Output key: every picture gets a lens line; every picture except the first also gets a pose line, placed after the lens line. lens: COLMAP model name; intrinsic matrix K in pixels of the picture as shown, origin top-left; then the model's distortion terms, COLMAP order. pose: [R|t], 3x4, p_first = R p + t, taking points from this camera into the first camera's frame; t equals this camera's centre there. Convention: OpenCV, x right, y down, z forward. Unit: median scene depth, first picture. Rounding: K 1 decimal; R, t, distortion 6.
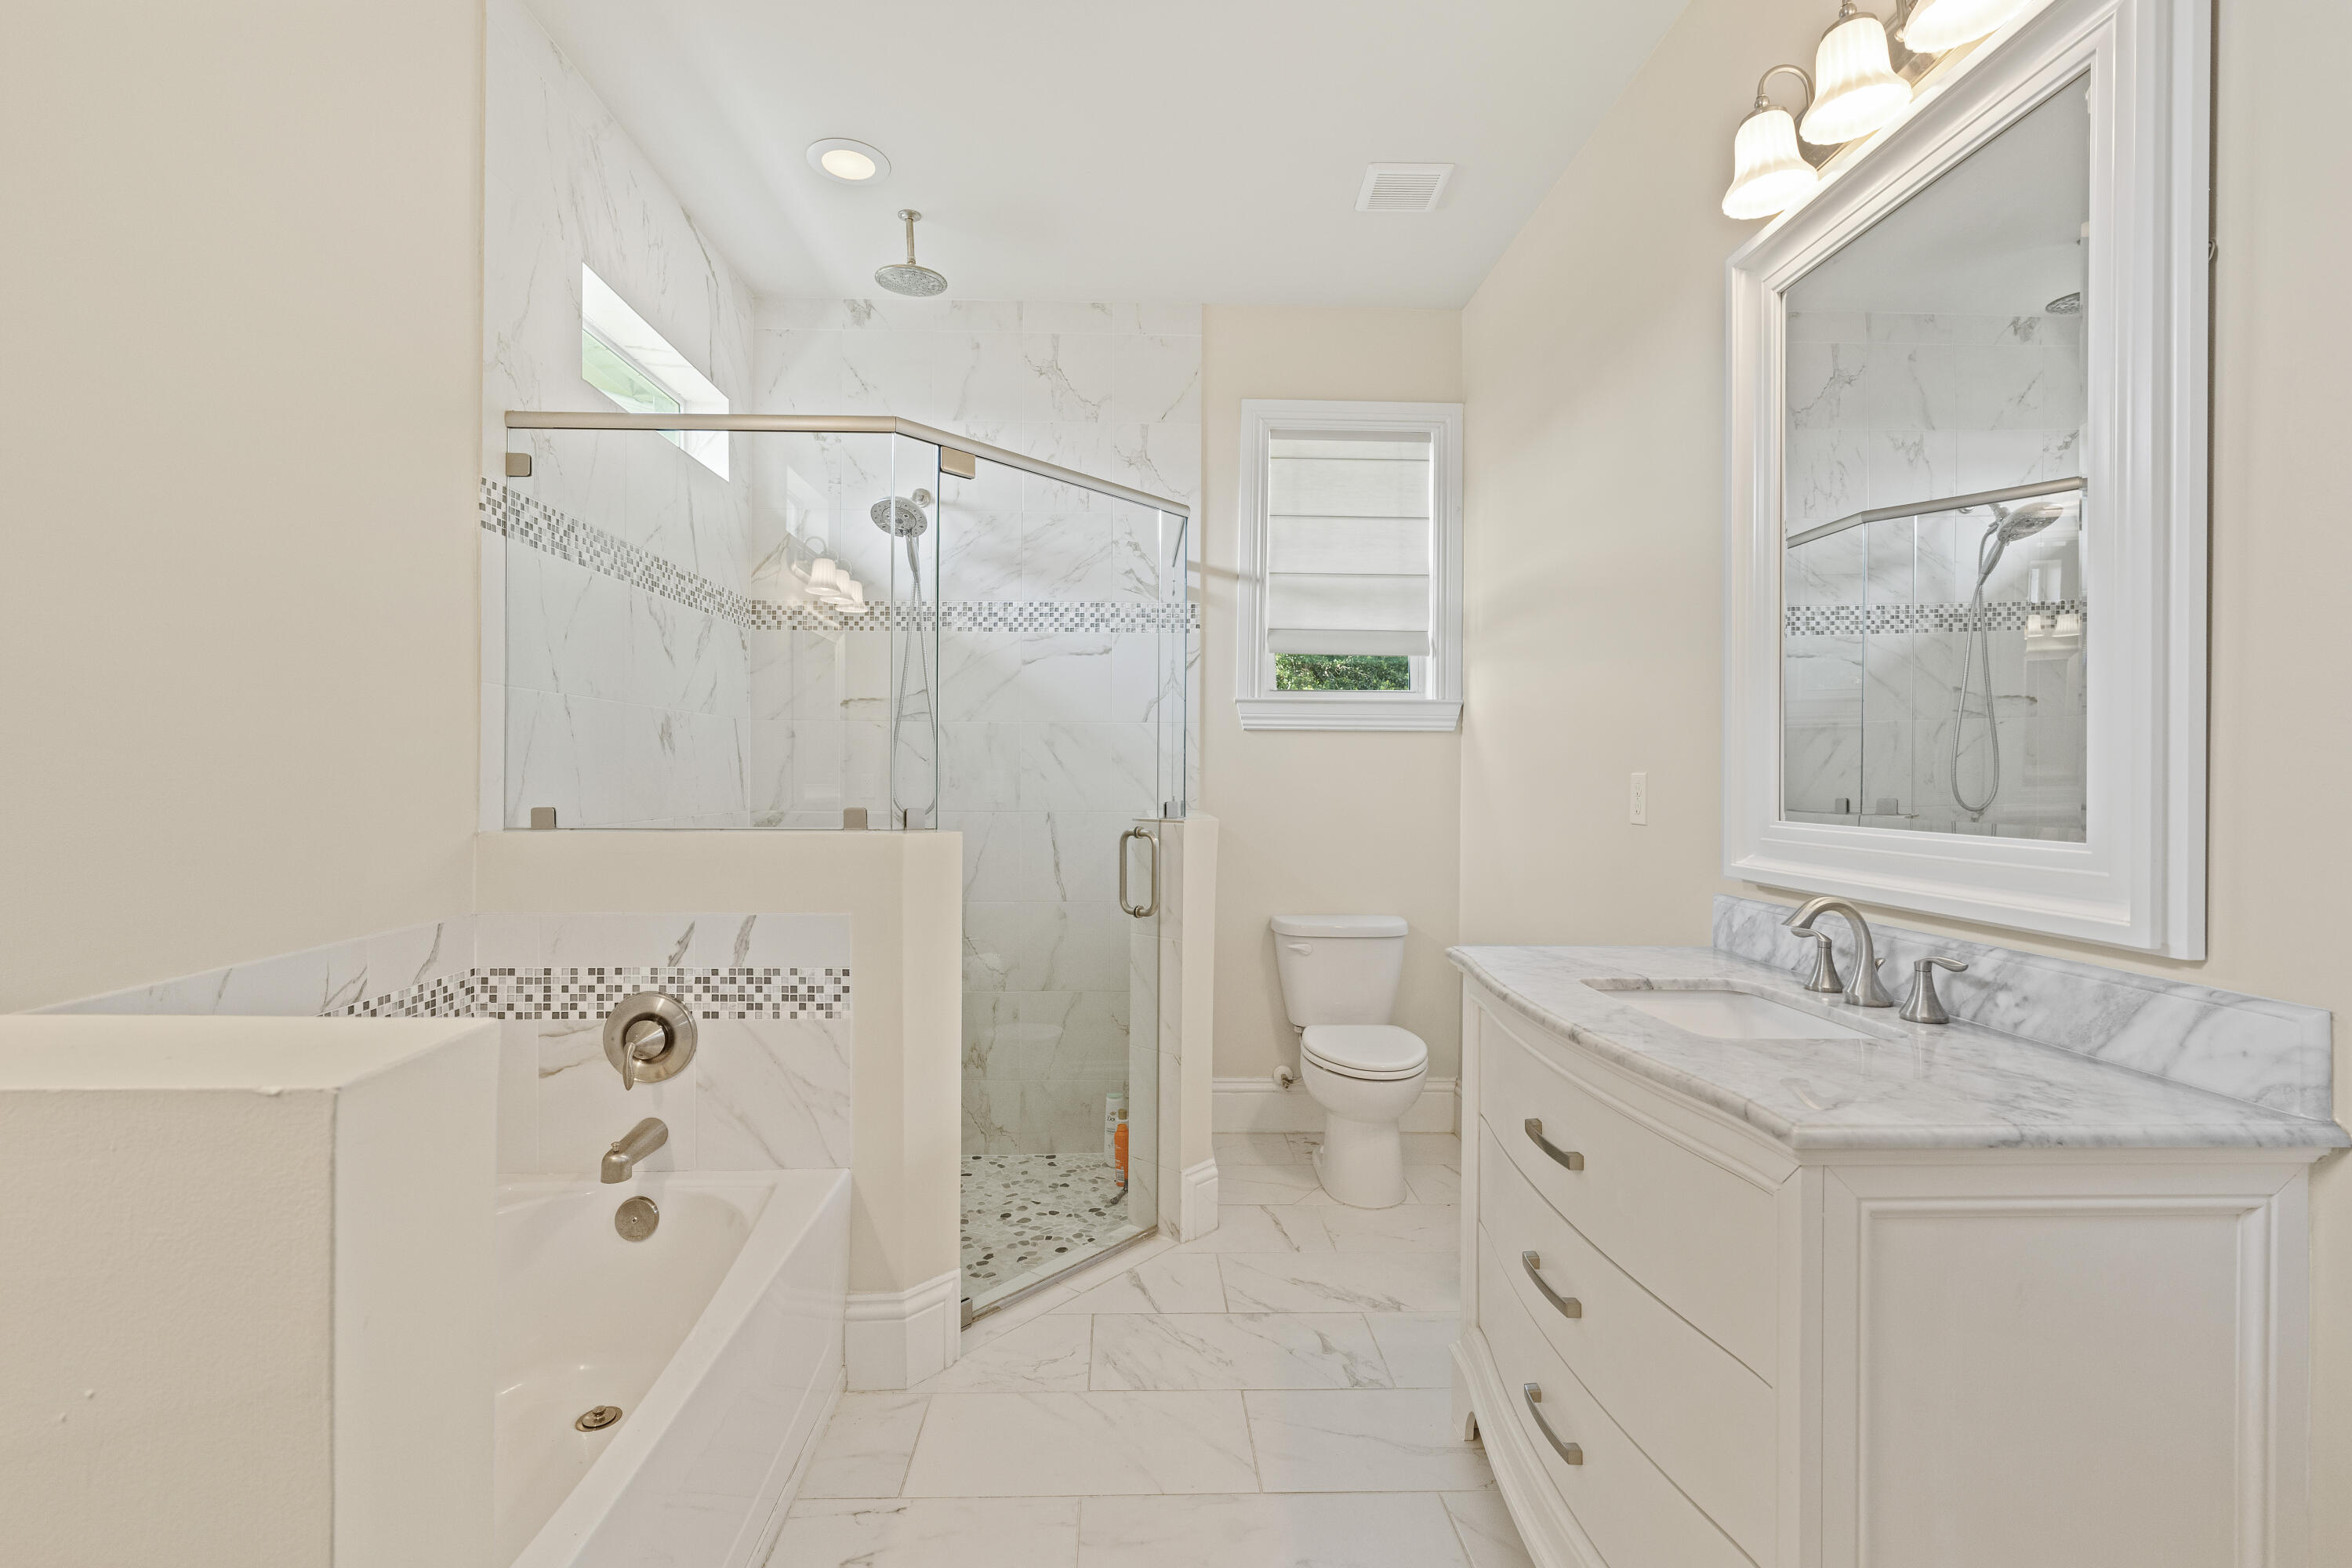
lens RADIAL K [[1066.0, 0, 1174.8], [0, 1066.0, 794.5], [0, 0, 1]] dist [-0.010008, 0.004363]
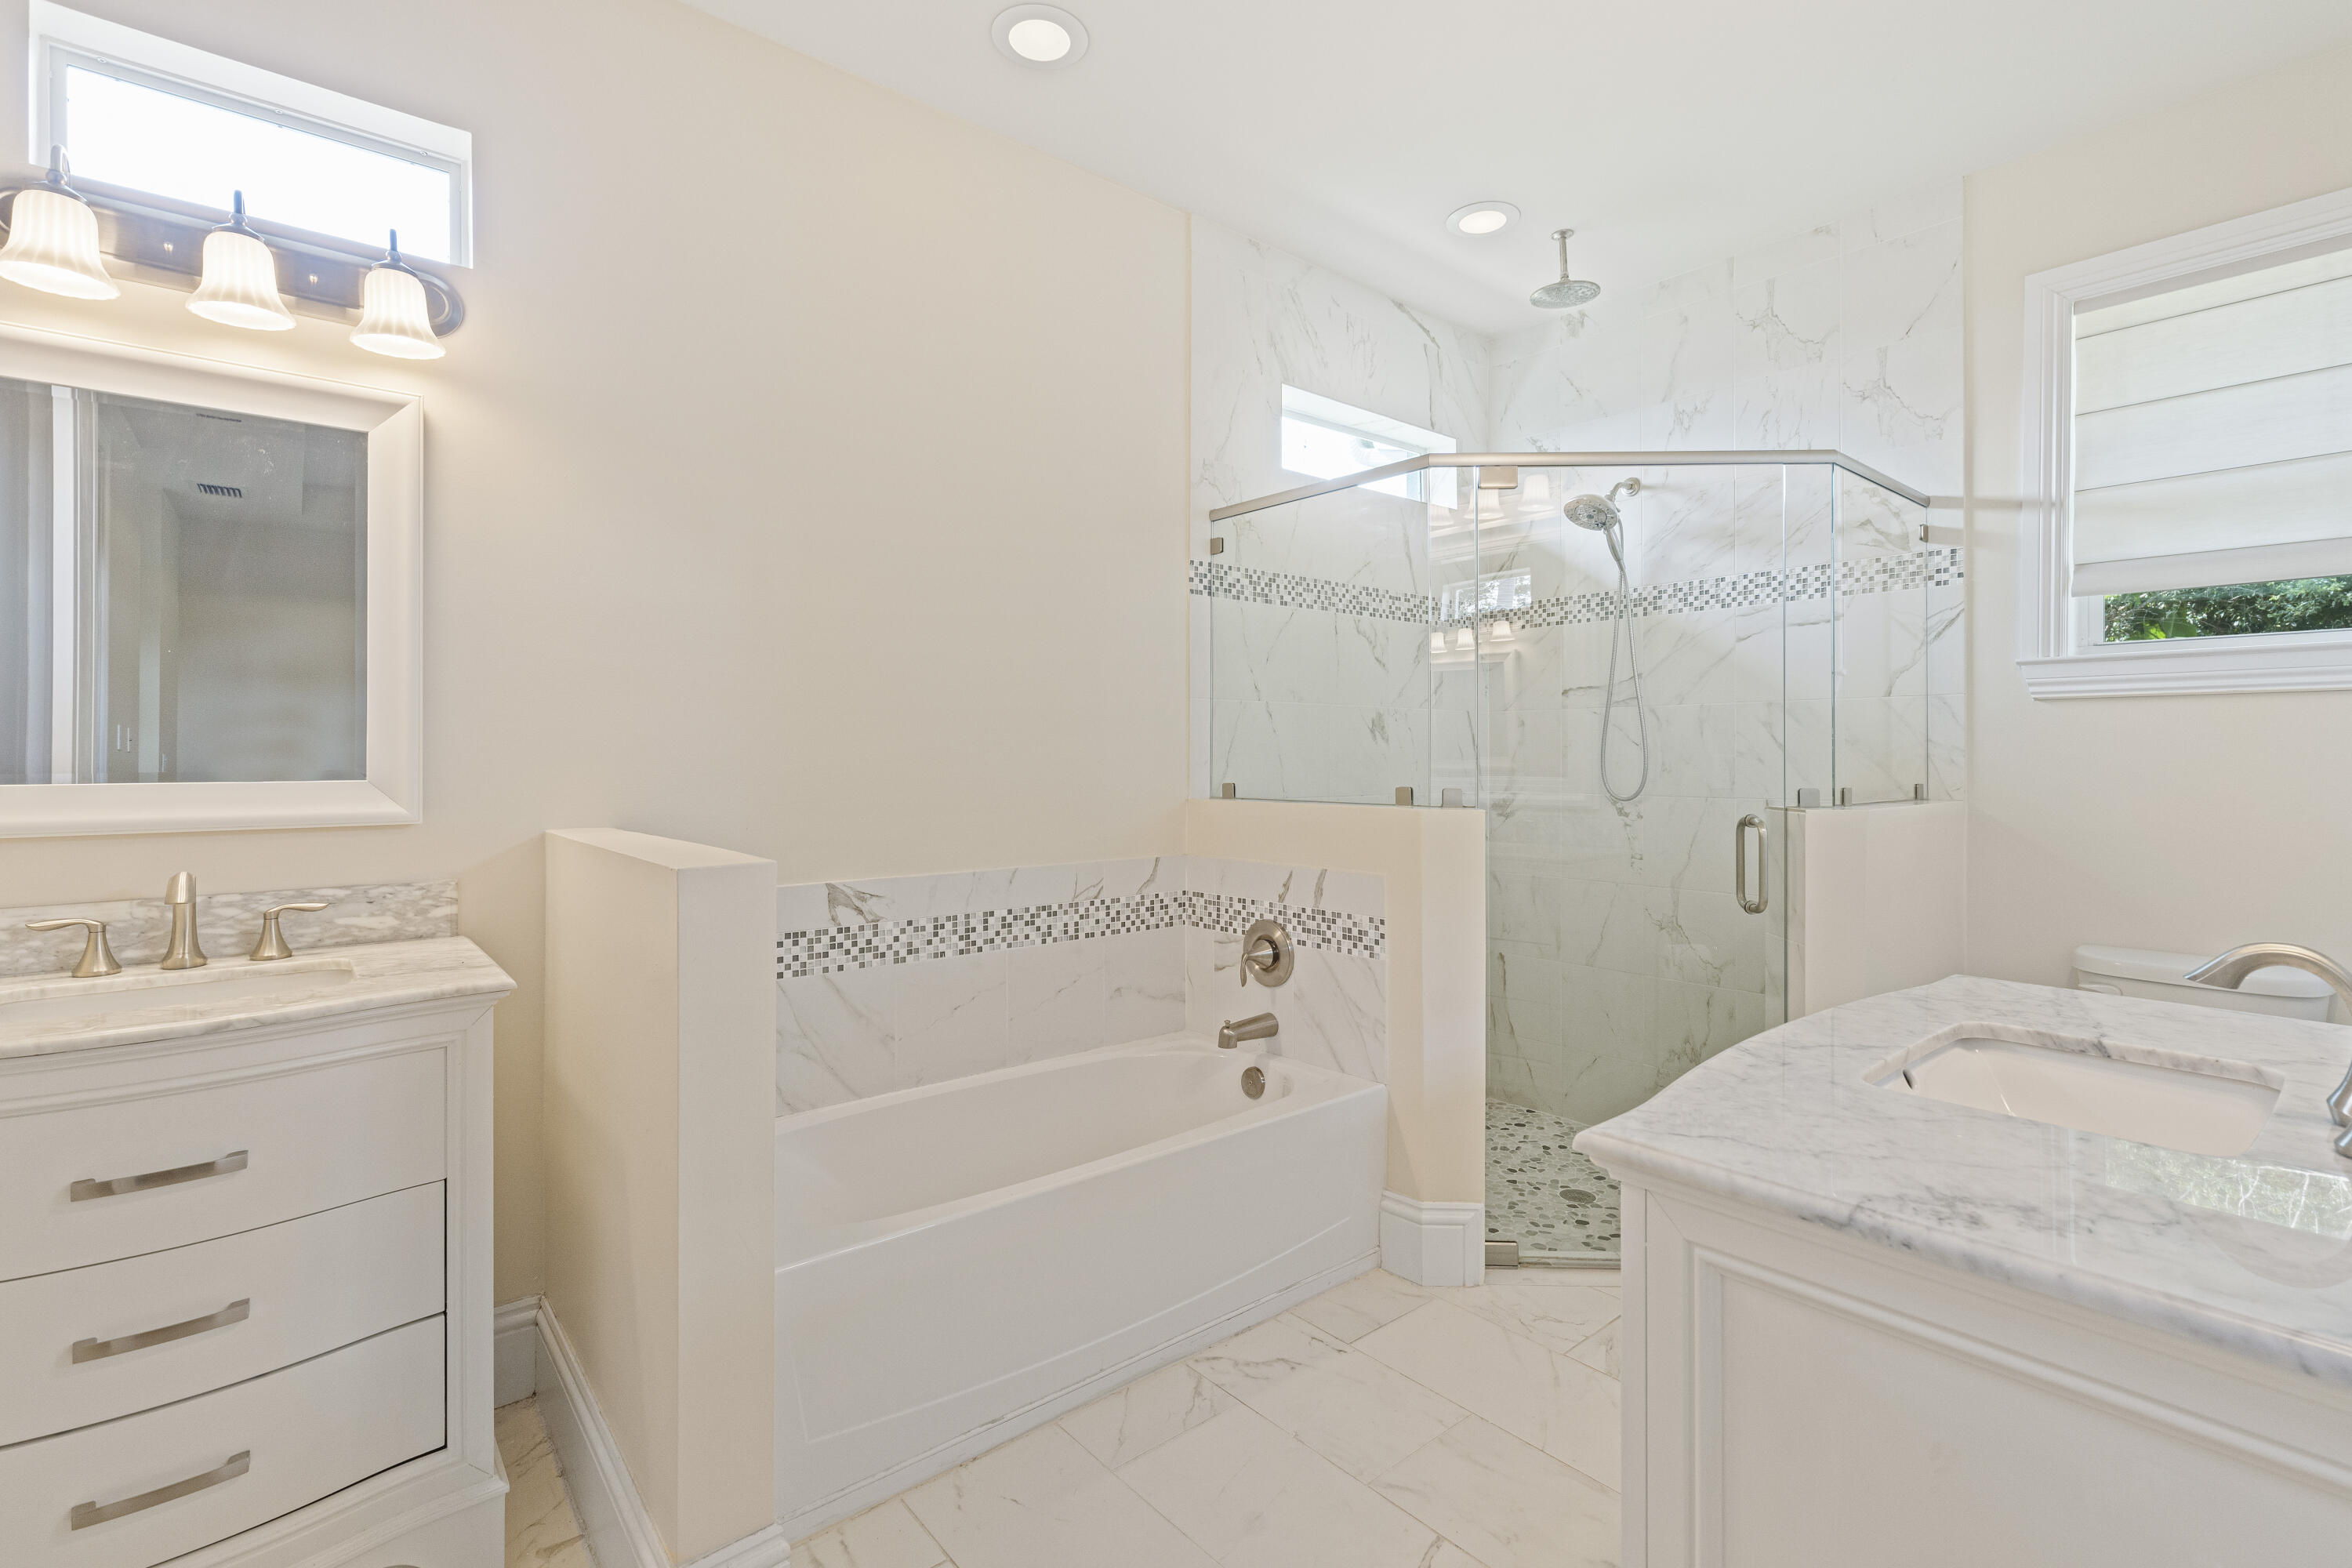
lens RADIAL K [[1066.0, 0, 1183.2], [0, 1066.0, 771.0], [0, 0, 1]] dist [-0.010008, 0.004363]
pose [[0.626191, 0.004481, -0.779657, 0.428906], [-0.011571, 0.999927, -0.003547, 0.001516], [0.779584, 0.011243, 0.626197, 0.052109]]
